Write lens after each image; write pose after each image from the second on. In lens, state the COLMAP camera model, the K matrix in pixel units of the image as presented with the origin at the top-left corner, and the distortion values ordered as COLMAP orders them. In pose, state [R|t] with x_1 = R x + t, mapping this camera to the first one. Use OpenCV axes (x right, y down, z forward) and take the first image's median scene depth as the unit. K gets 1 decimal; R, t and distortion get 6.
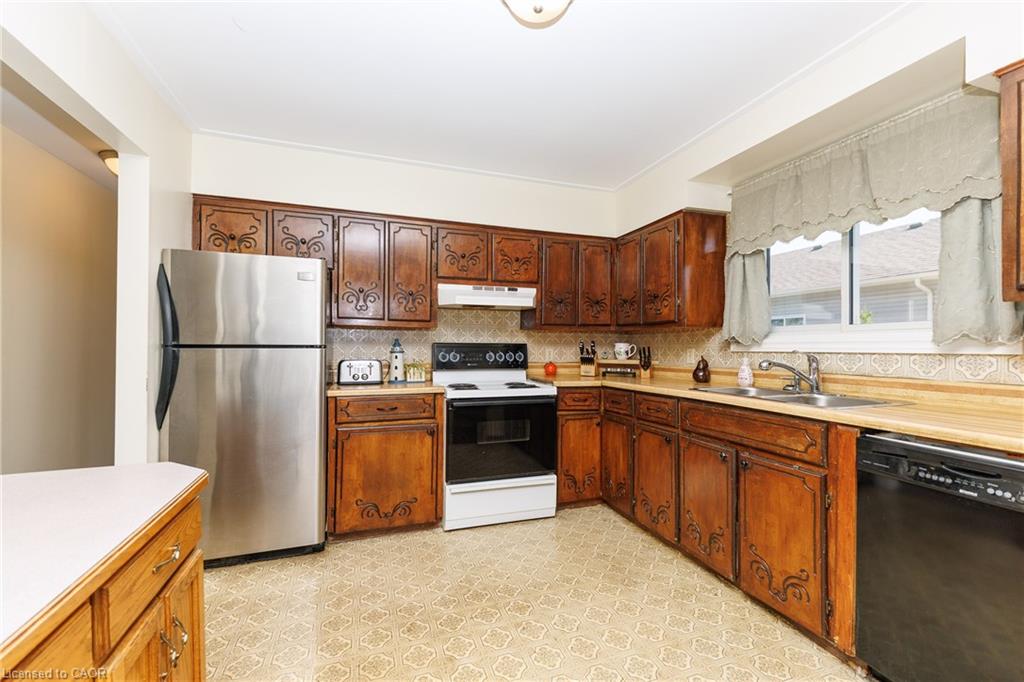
lens RADIAL K [[421.9, 0, 509.7], [0, 421.9, 344.9], [0, 0, 1]] dist [0.030909, -0.016752]
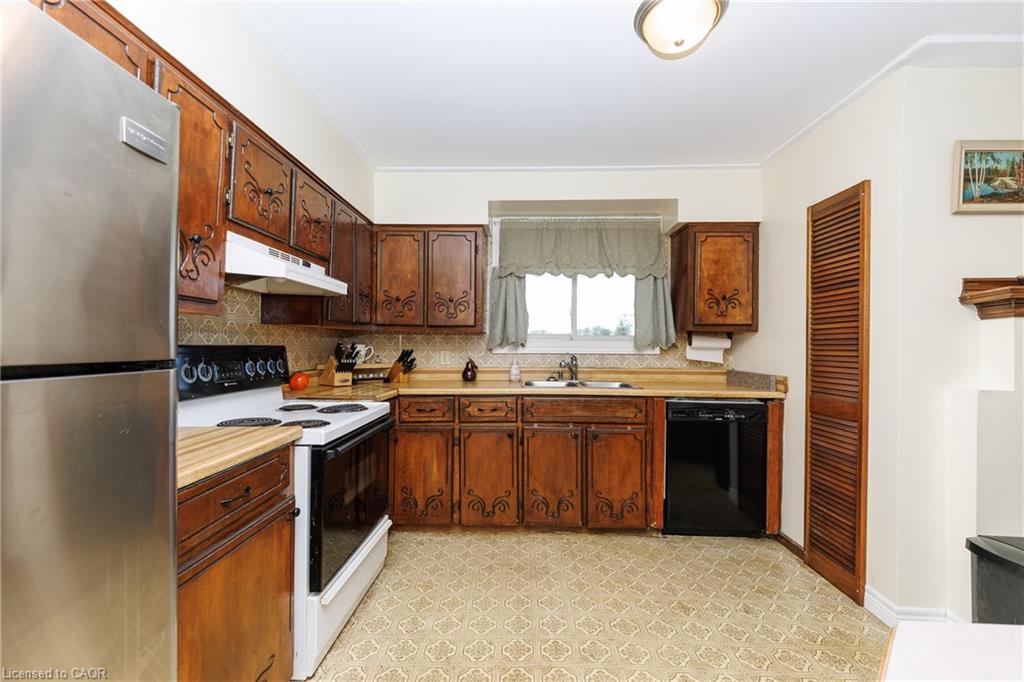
lens RADIAL K [[422.4, 0, 511.2], [0, 422.4, 344.5], [0, 0, 1]] dist [0.022248, -0.007112]
pose [[0.354136, 0.000827, 0.935194, -0.554741], [-0.009253, 0.999954, 0.002619, -0.012149], [-0.935148, -0.009581, 0.354127, 0.514670]]
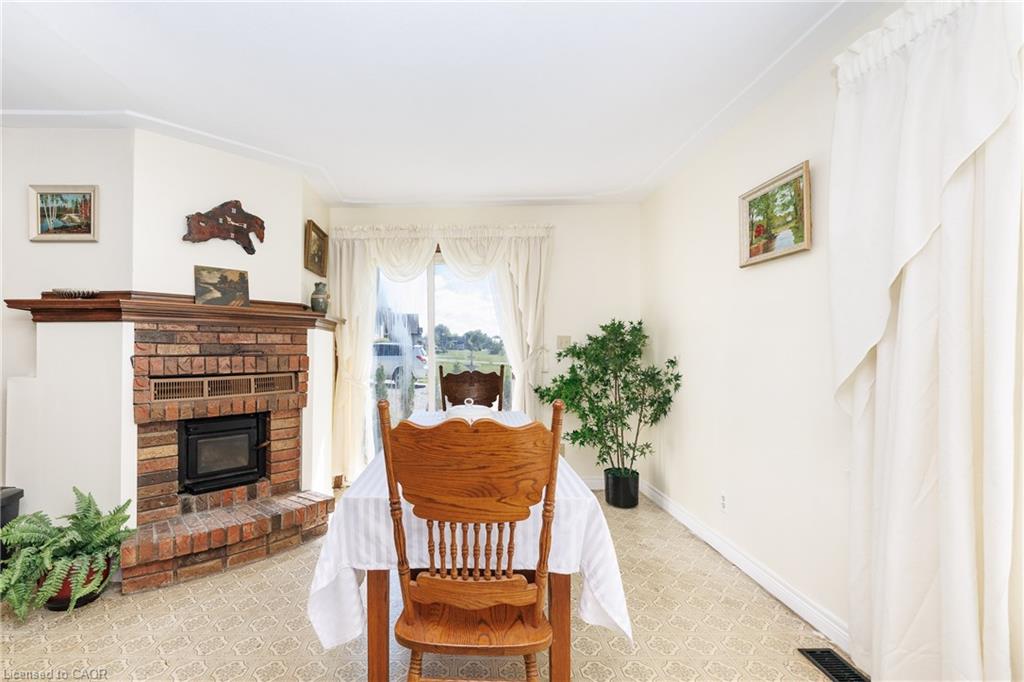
lens RADIAL K [[459.1, 0, 456.0], [0, 459.1, 347.8], [0, 0, 1]] dist [0.002358, -0.000267]
pose [[0.345163, -0.003797, 0.938535, -0.271413], [-0.002785, 0.999983, 0.005070, -0.015019], [-0.938538, -0.004363, 0.345147, -0.945653]]
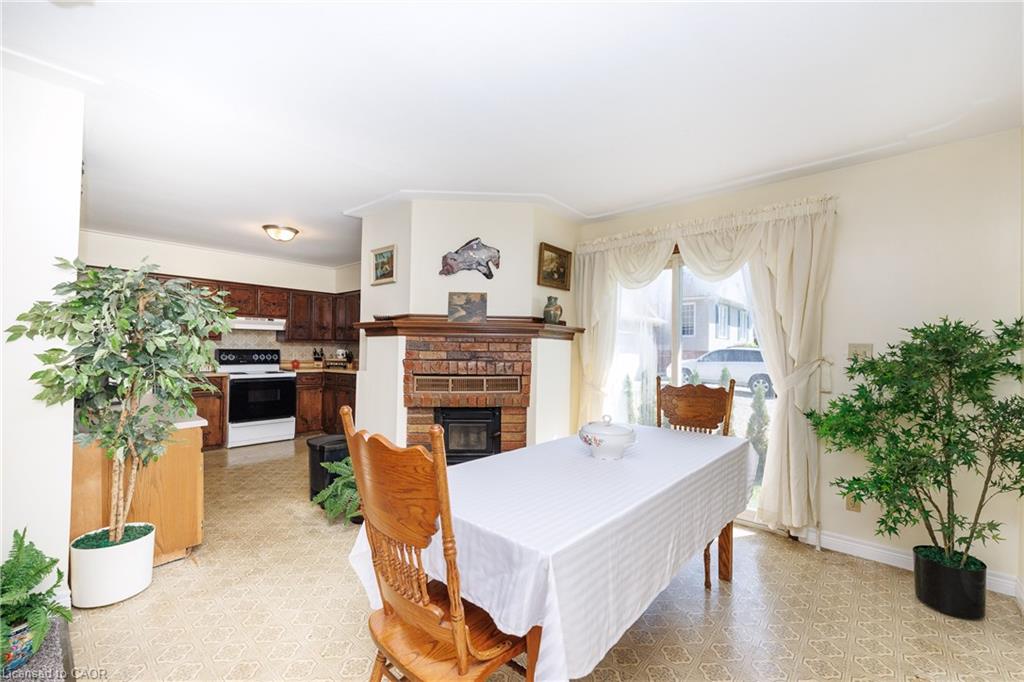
lens RADIAL K [[421.9, 0, 509.7], [0, 421.9, 344.9], [0, 0, 1]] dist [0.030909, -0.016752]
pose [[0.873645, 0.009877, 0.486464, 0.017760], [-0.009624, 0.999949, -0.003020, -0.031619], [-0.486469, -0.002043, 0.873695, -1.209405]]
